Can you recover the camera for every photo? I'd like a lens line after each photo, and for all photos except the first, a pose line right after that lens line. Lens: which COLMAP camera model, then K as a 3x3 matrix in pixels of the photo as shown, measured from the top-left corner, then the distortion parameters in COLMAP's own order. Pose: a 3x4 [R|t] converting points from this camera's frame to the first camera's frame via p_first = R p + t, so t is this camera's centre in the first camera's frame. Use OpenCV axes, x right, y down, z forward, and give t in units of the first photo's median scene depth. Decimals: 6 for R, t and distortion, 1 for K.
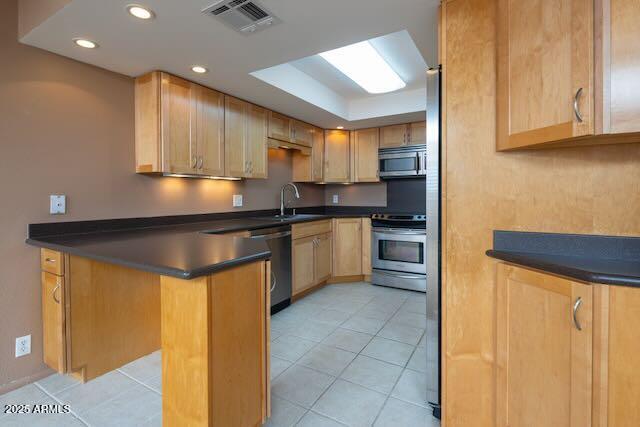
lens RADIAL K [[308.6, 0, 313.5], [0, 308.6, 194.1], [0, 0, 1]] dist [-0.002641, 0.000567]
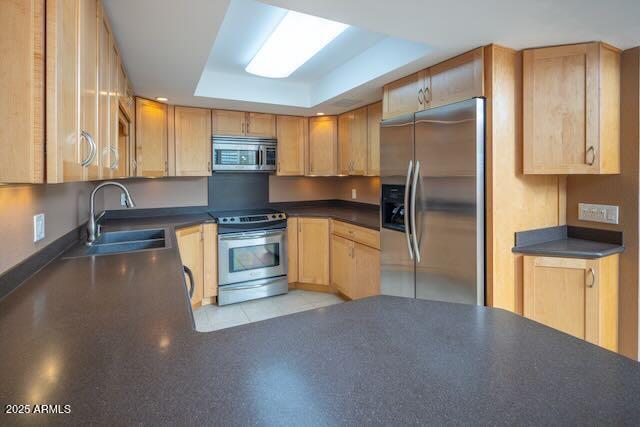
lens RADIAL K [[308.6, 0, 316.3], [0, 308.6, 178.7], [0, 0, 1]] dist [-0.002641, 0.000567]
pose [[0.529873, -0.008231, 0.848037, -0.350781], [0.000000, 0.999953, 0.009705, -0.045125], [-0.848077, -0.005142, 0.529848, 0.358911]]
